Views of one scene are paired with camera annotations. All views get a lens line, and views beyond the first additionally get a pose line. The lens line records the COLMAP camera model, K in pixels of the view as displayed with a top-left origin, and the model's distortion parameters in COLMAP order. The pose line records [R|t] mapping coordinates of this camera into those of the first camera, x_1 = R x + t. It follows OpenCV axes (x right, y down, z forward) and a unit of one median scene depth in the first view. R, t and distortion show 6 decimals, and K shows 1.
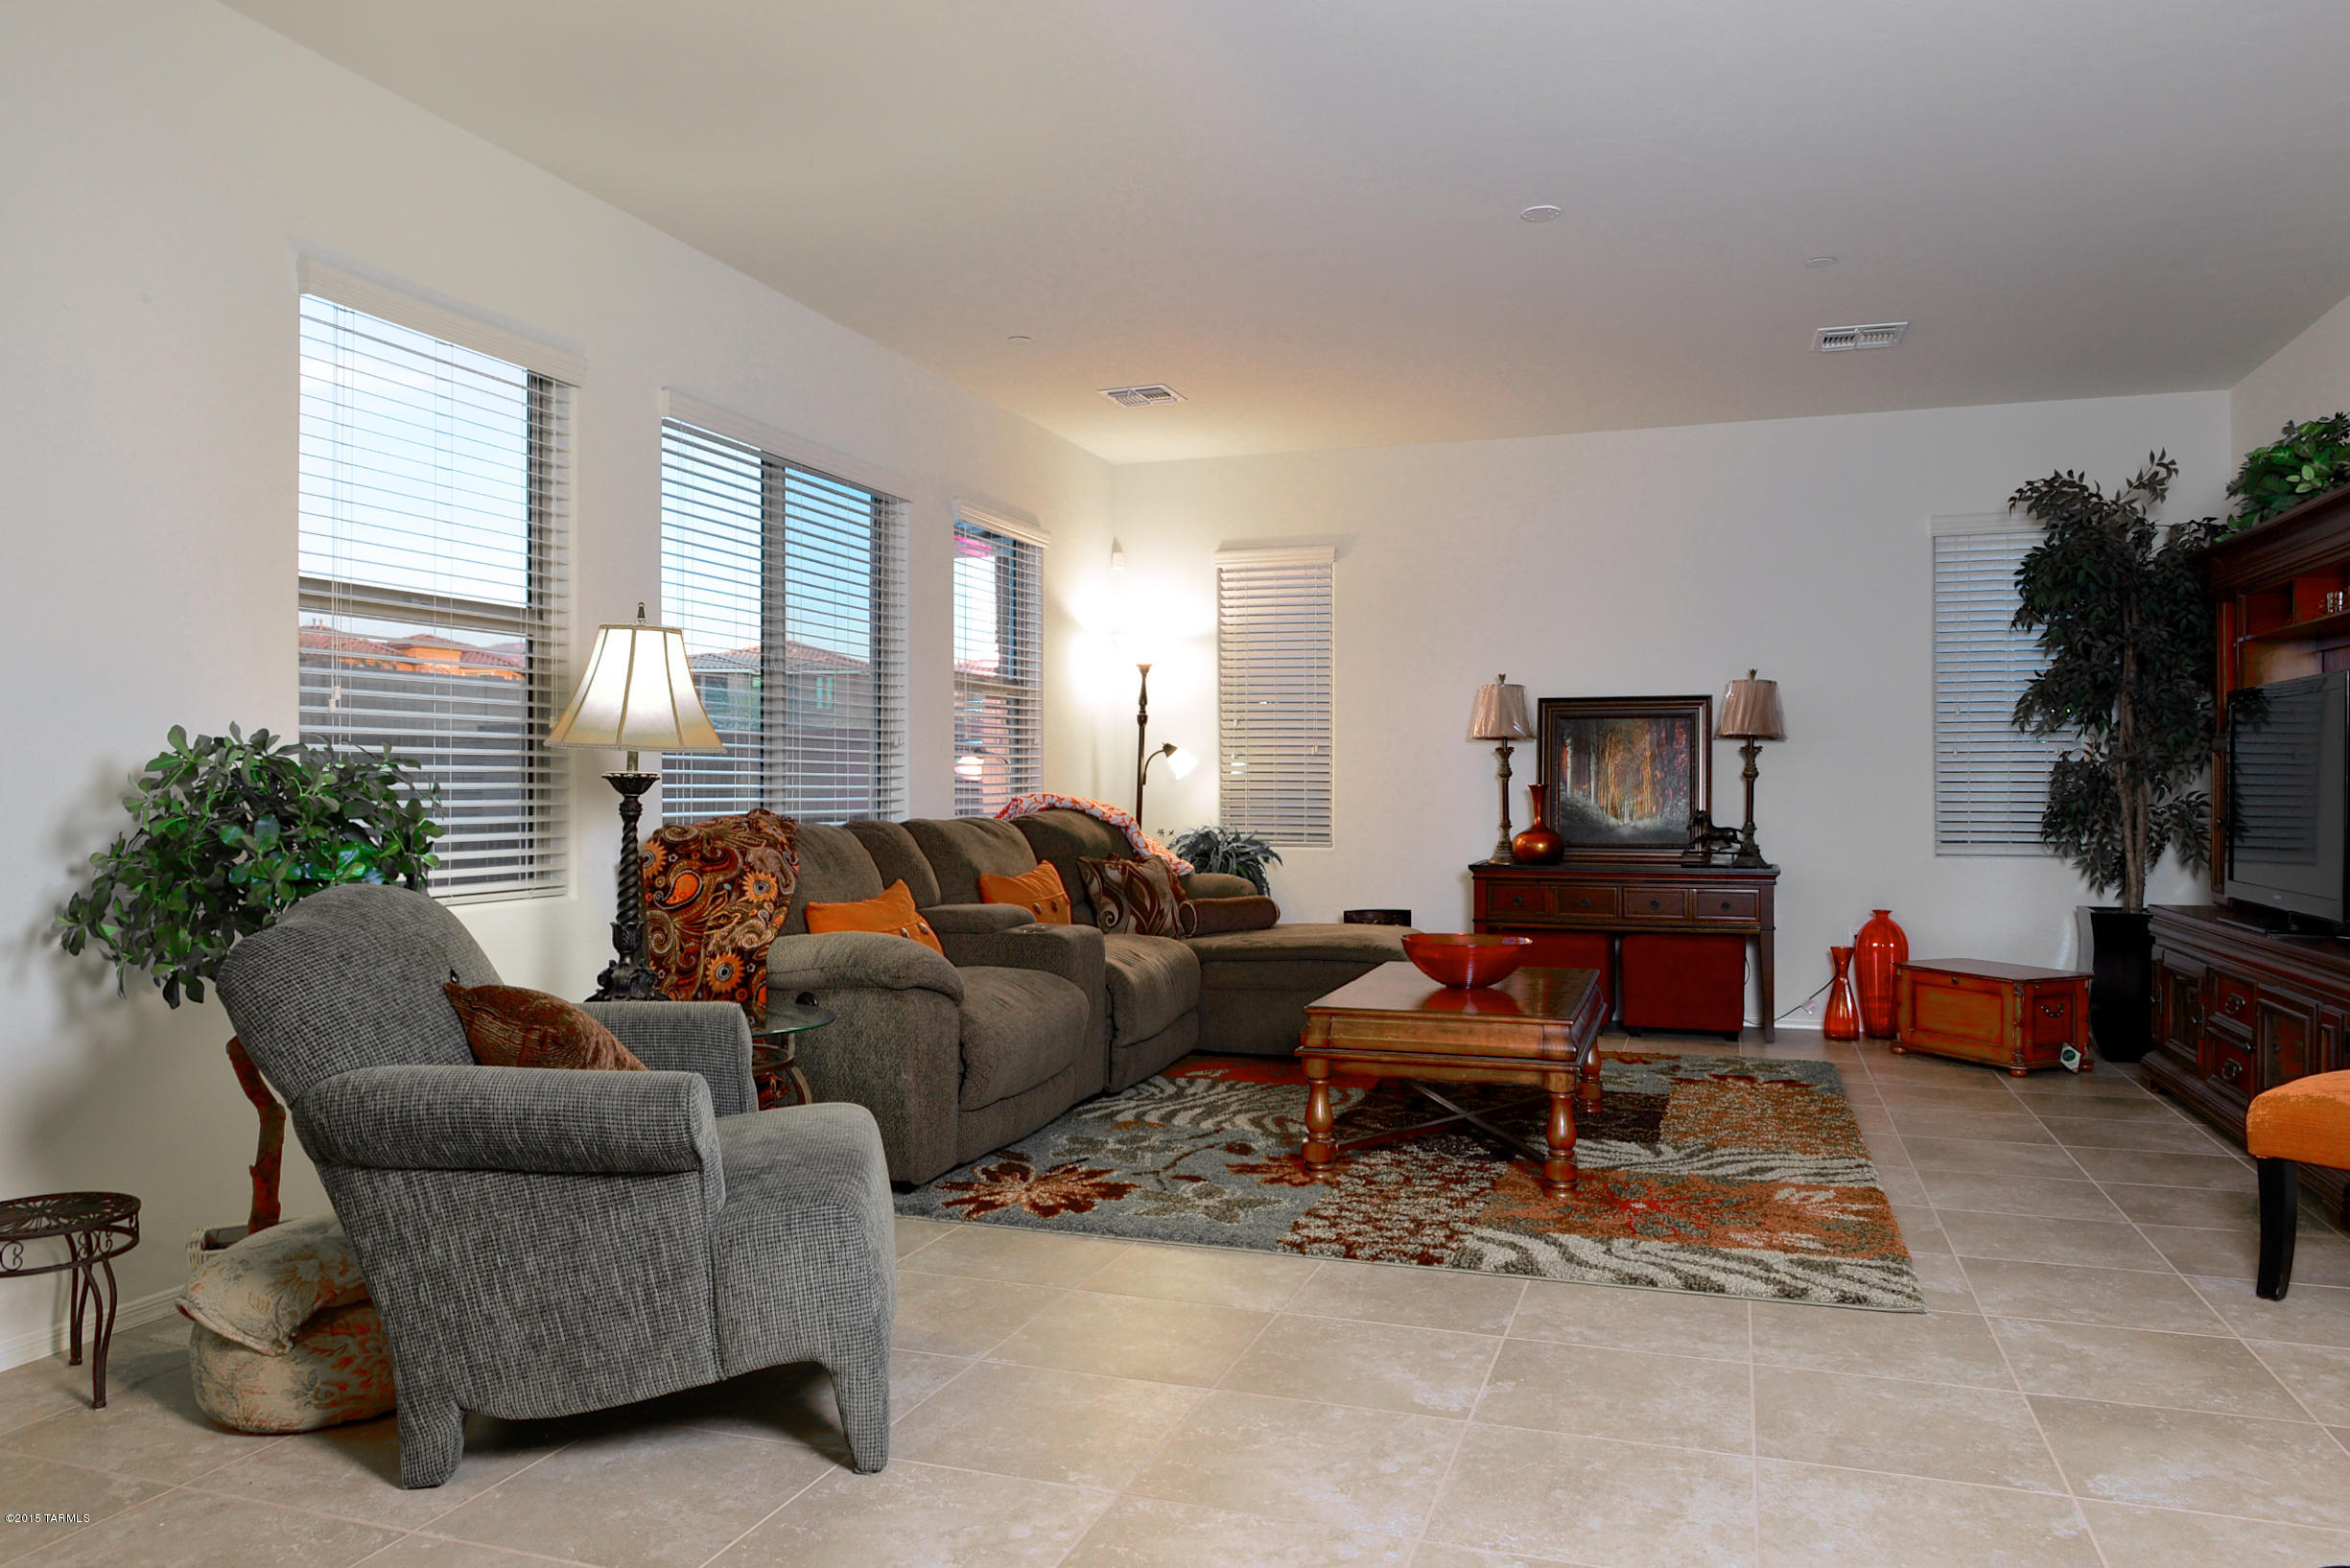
lens RADIAL K [[1595.3, 0, 1175.8], [0, 1595.3, 776.0], [0, 0, 1]] dist [-0.012970, -0.025997]
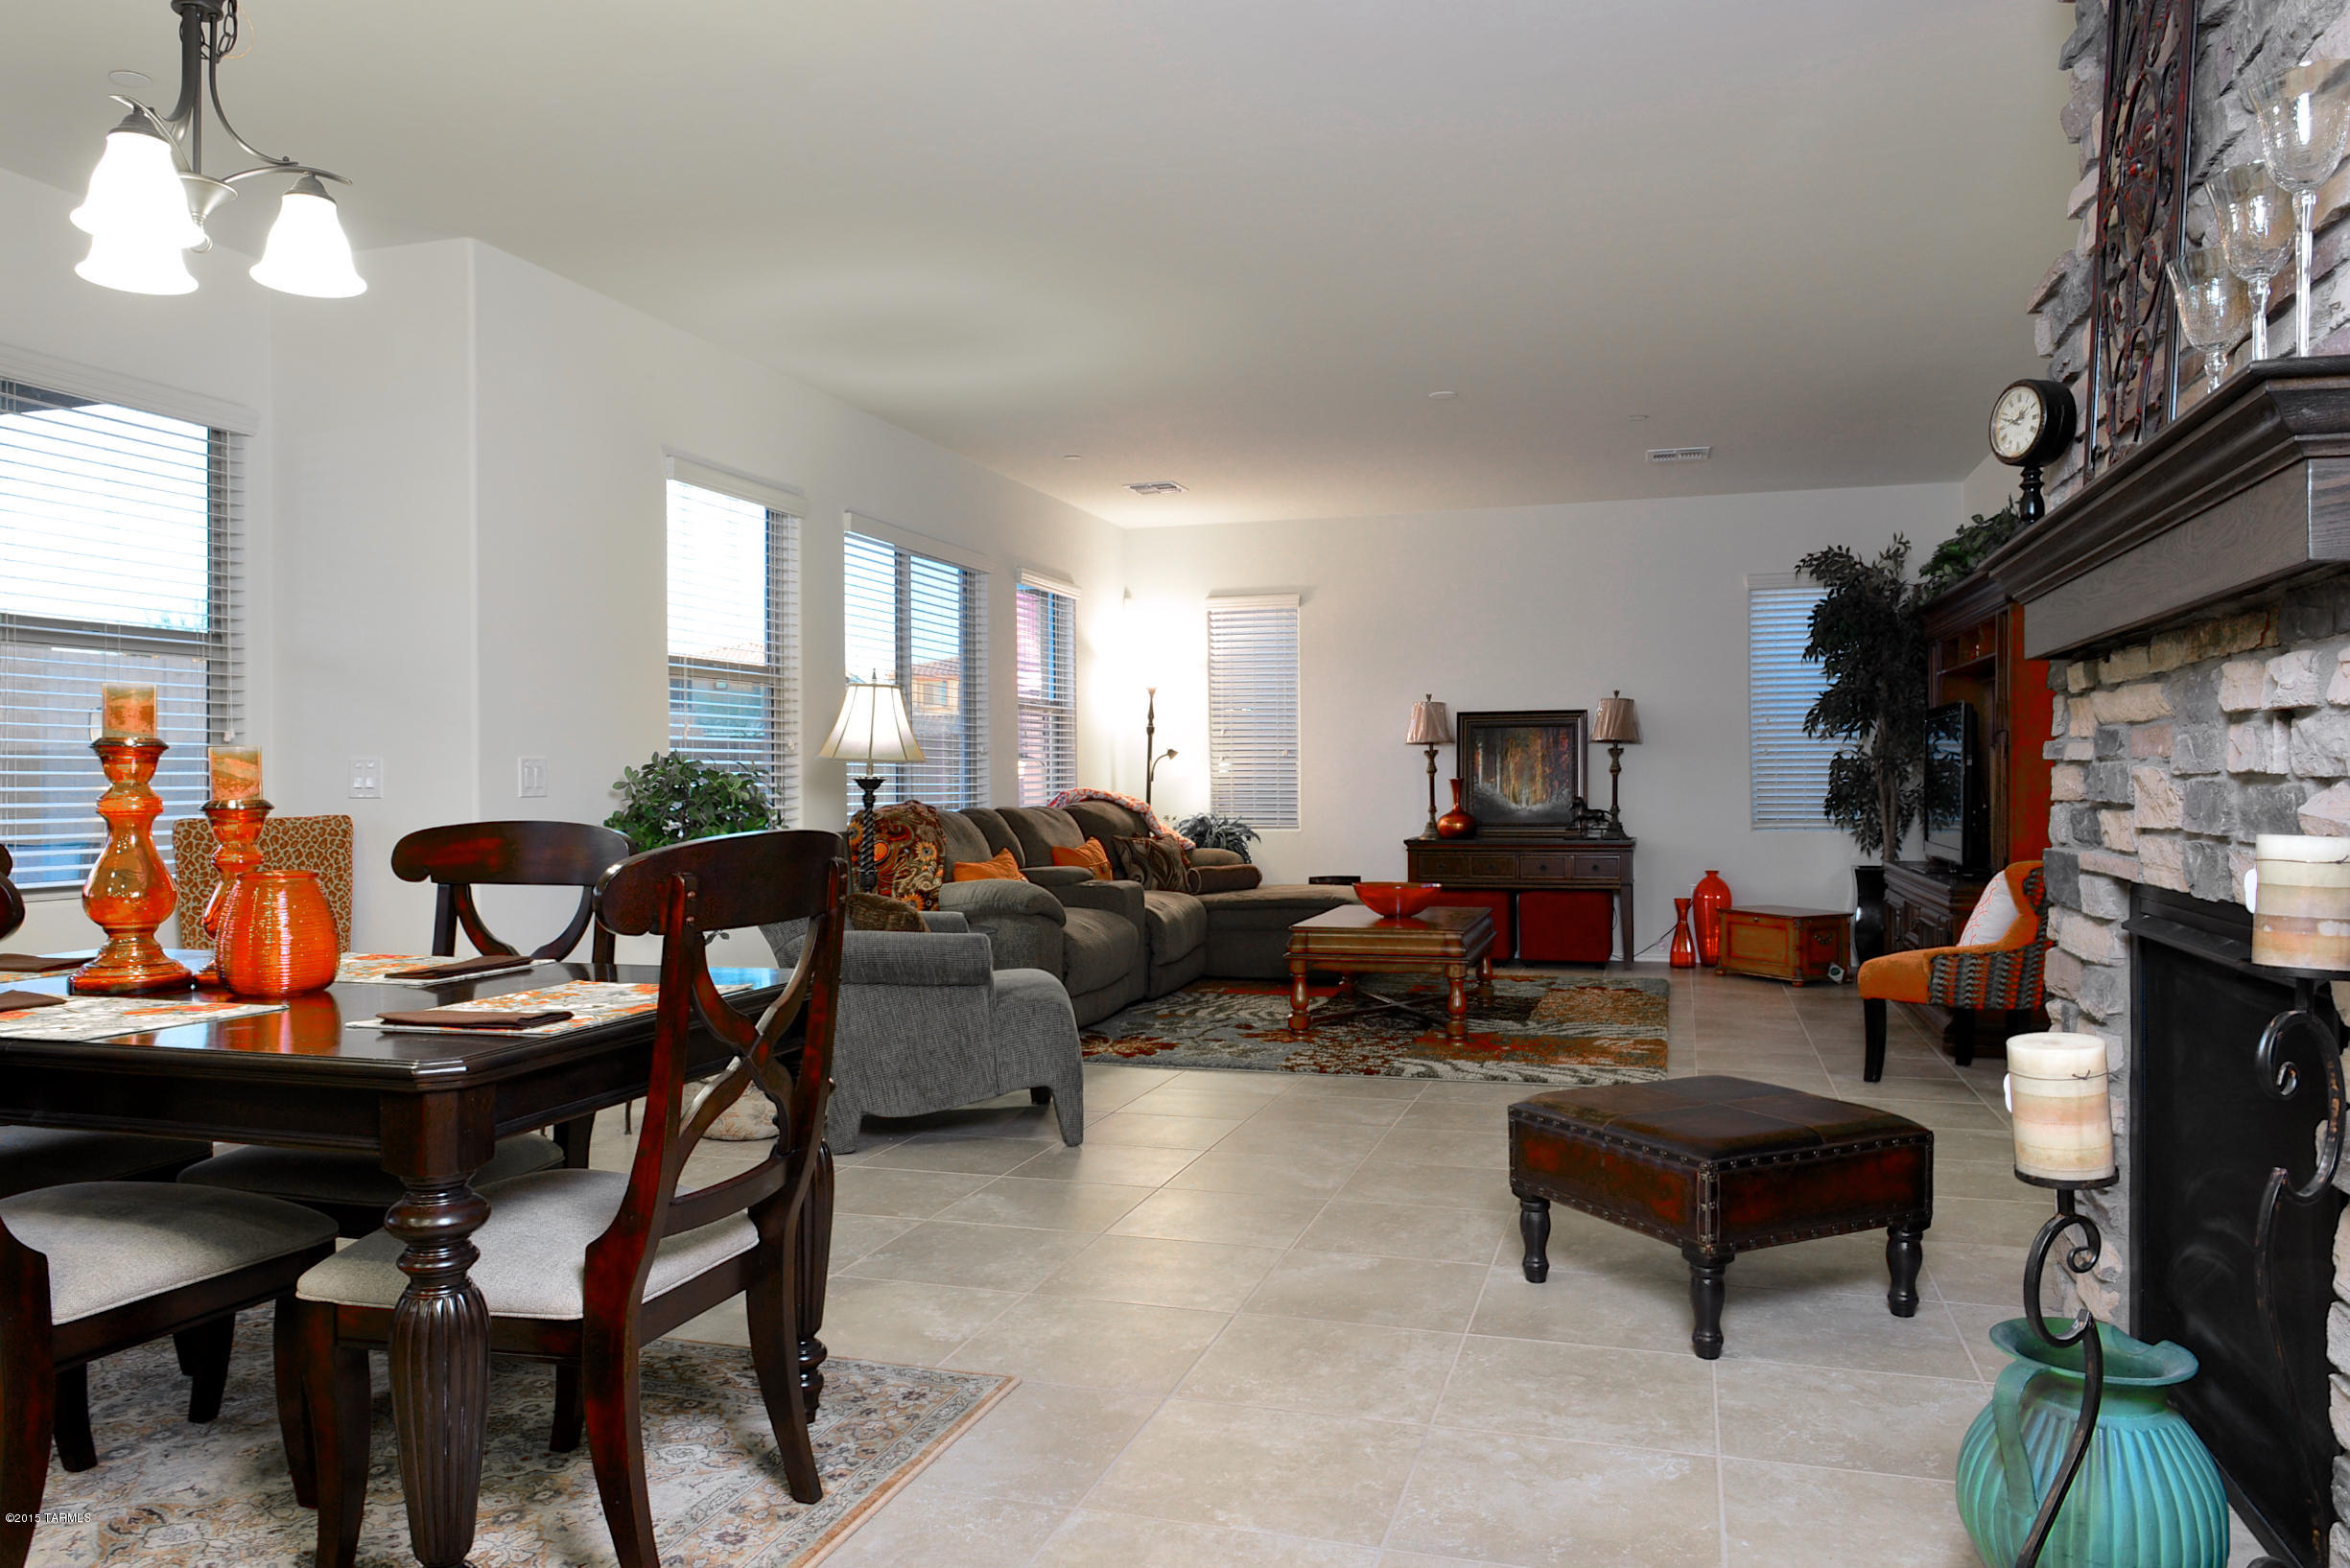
lens RADIAL K [[1595.3, 0, 1175.8], [0, 1595.3, 776.0], [0, 0, 1]] dist [-0.012970, -0.025997]
pose [[0.999520, -0.008087, 0.029903, -0.048541], [0.008018, 0.999965, 0.002422, -0.002090], [-0.029922, -0.002181, 0.999550, -0.347828]]
